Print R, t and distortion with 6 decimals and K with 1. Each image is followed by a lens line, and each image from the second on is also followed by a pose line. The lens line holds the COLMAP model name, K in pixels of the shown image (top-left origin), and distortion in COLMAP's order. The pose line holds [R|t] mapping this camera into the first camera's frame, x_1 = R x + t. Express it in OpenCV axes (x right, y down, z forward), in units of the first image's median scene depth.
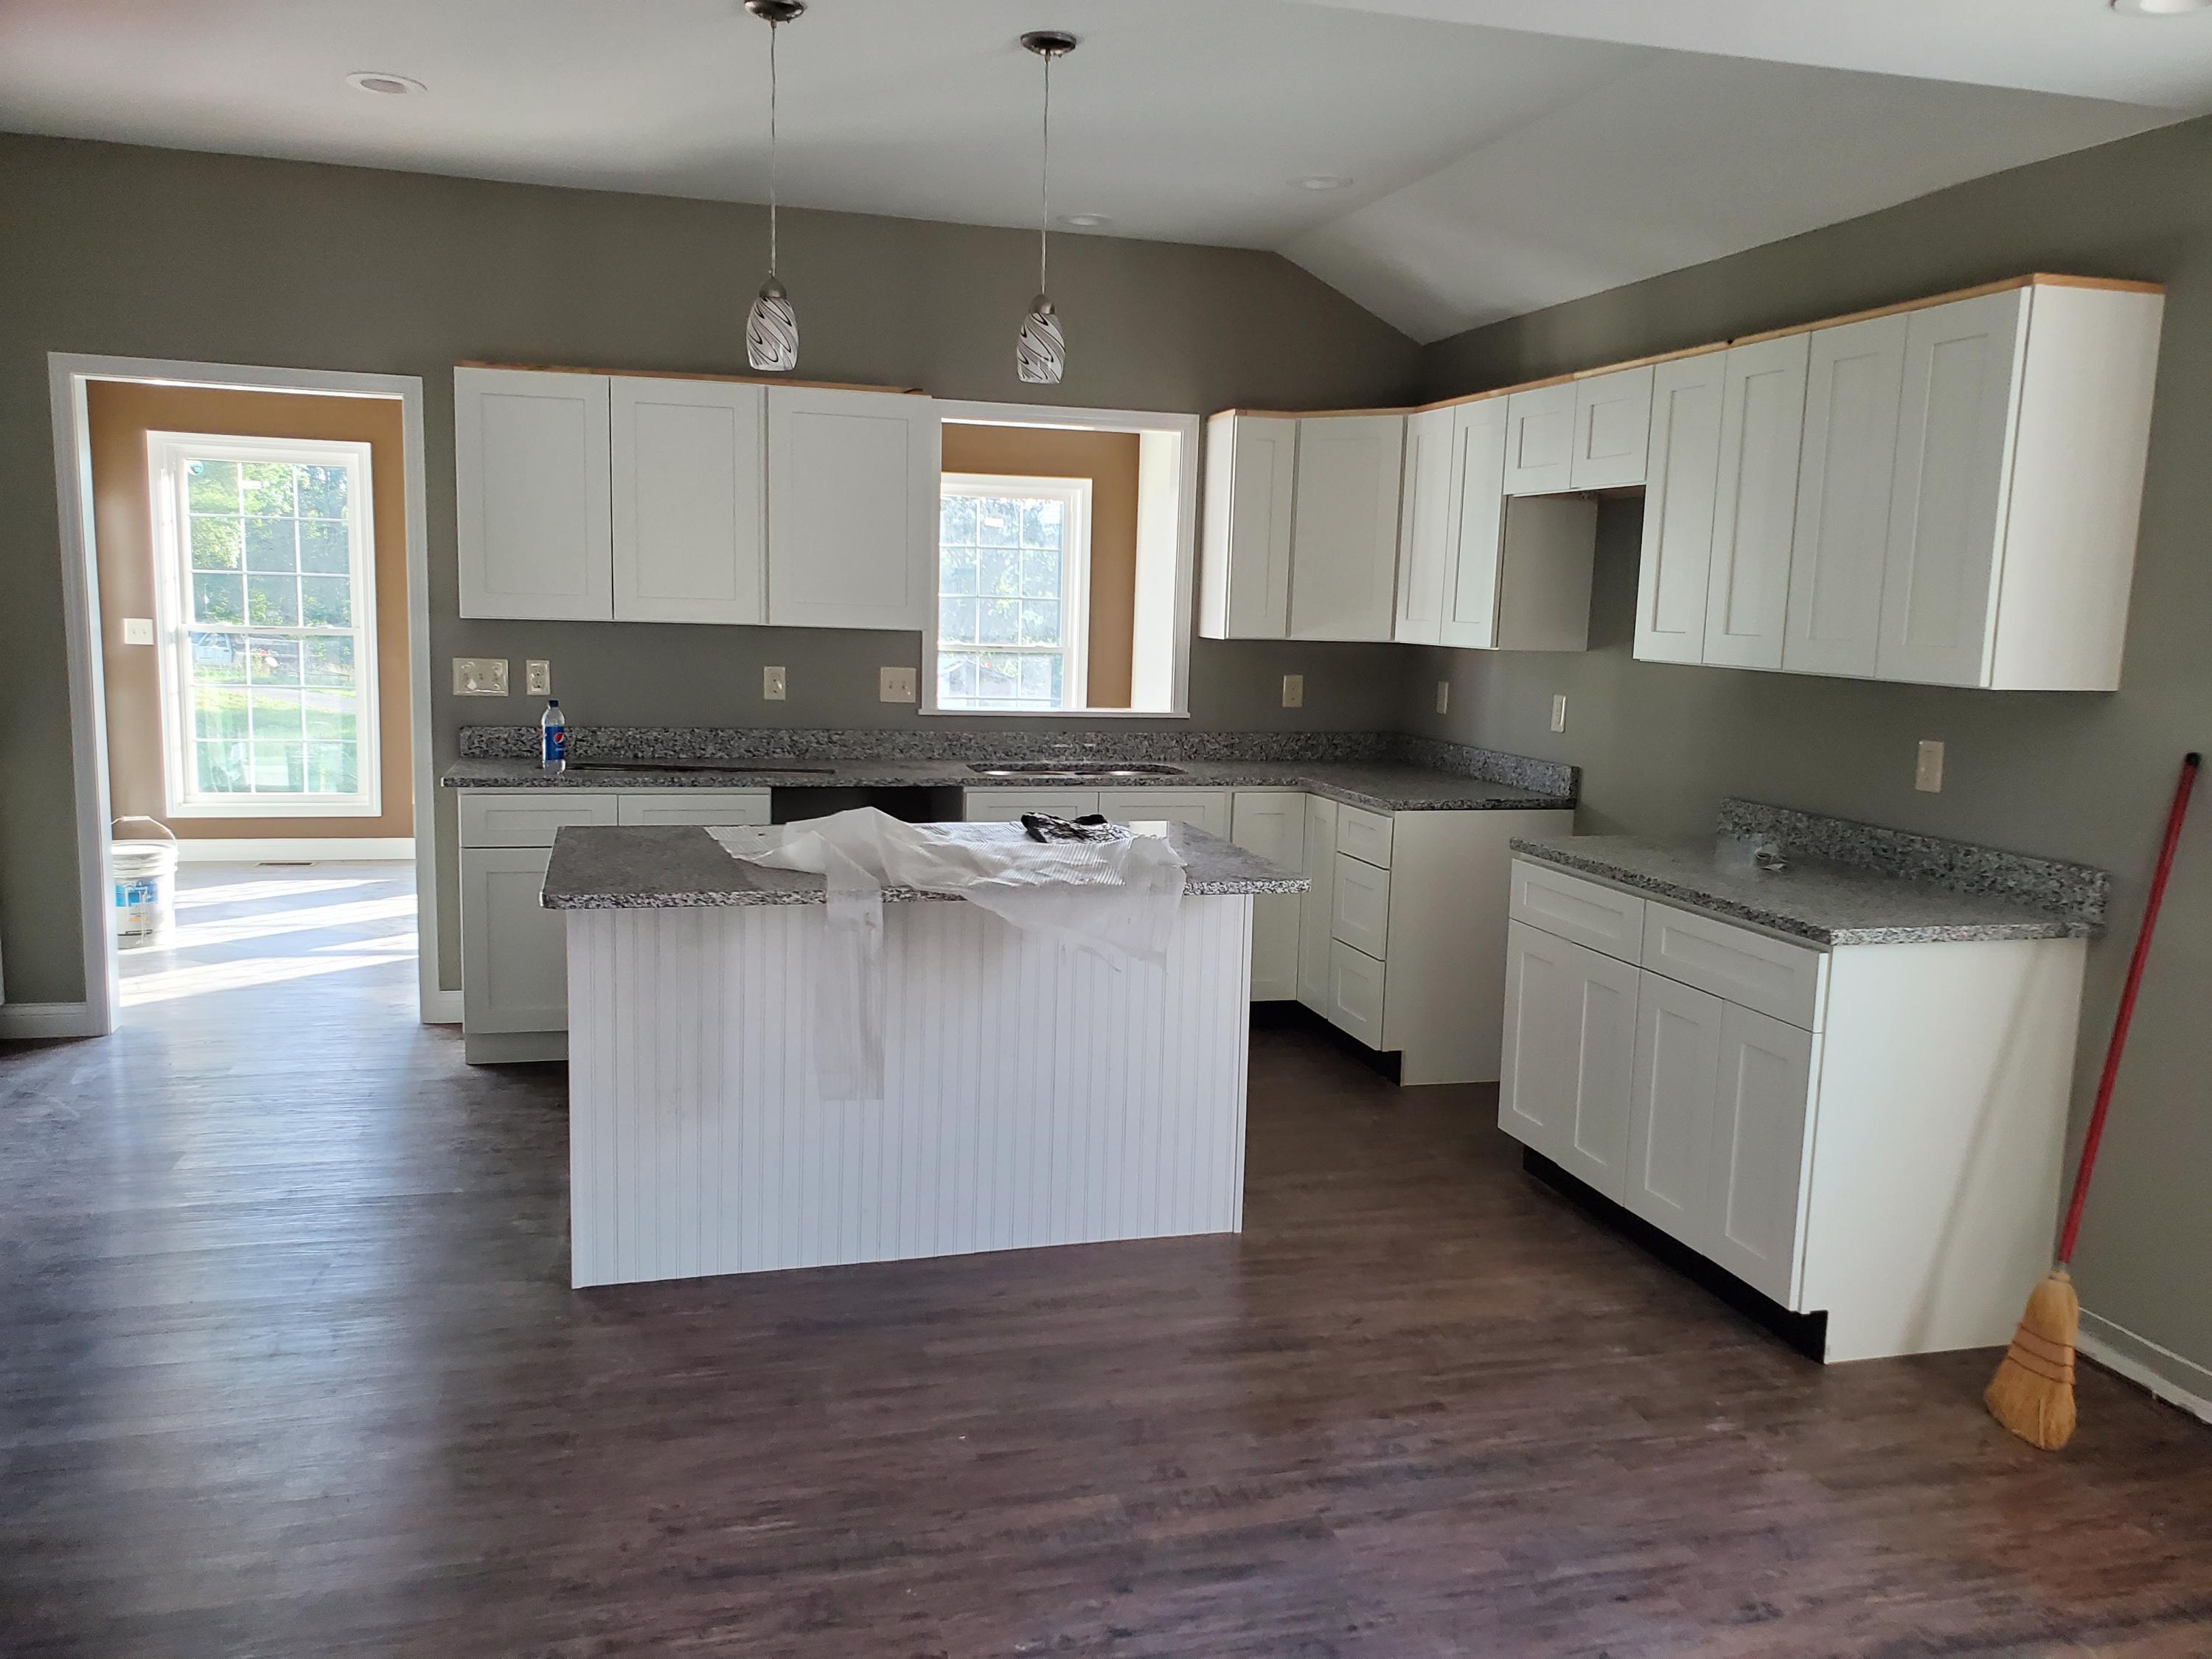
lens RADIAL K [[1734.7, 0, 1117.8], [0, 1734.7, 874.2], [0, 0, 1]] dist [0.009092, 0.001690]
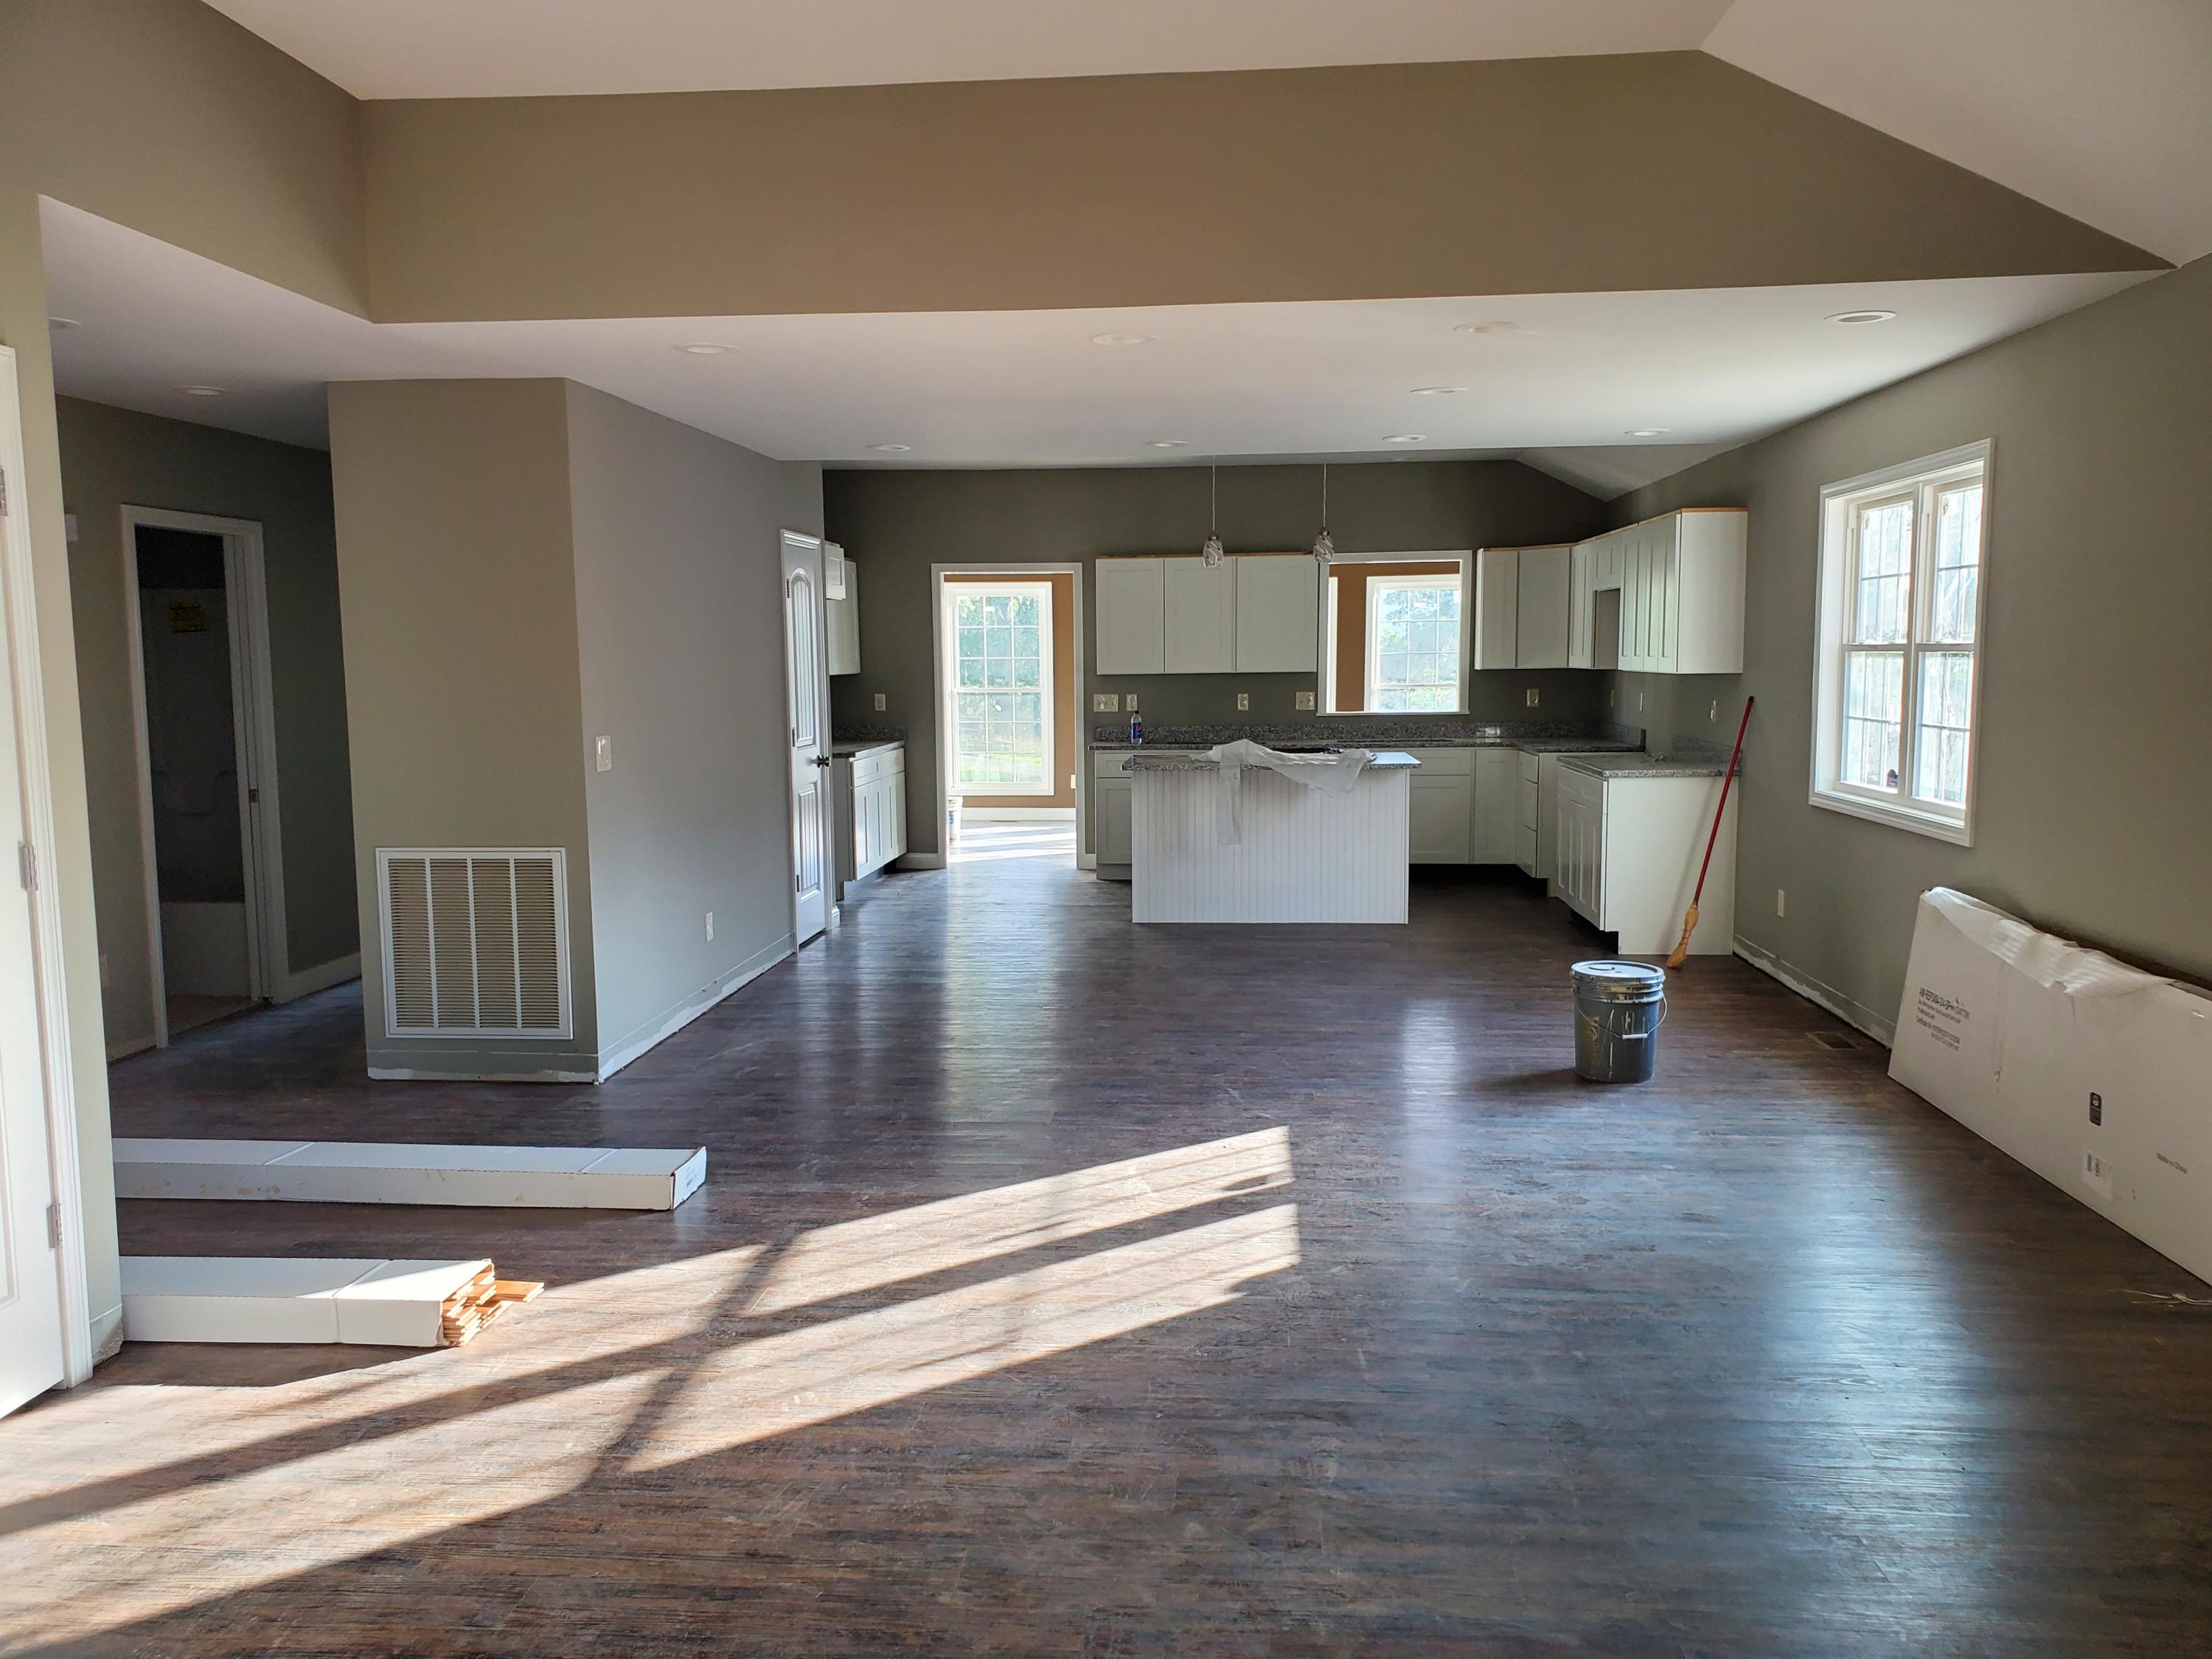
lens RADIAL K [[1730.5, 0, 1116.7], [0, 1730.5, 848.5], [0, 0, 1]] dist [0.137628, -0.417950]
pose [[0.938899, -0.004195, -0.344168, 0.360794], [-0.012707, 0.998822, -0.046837, 0.158096], [0.343959, 0.048348, 0.937739, -0.938640]]
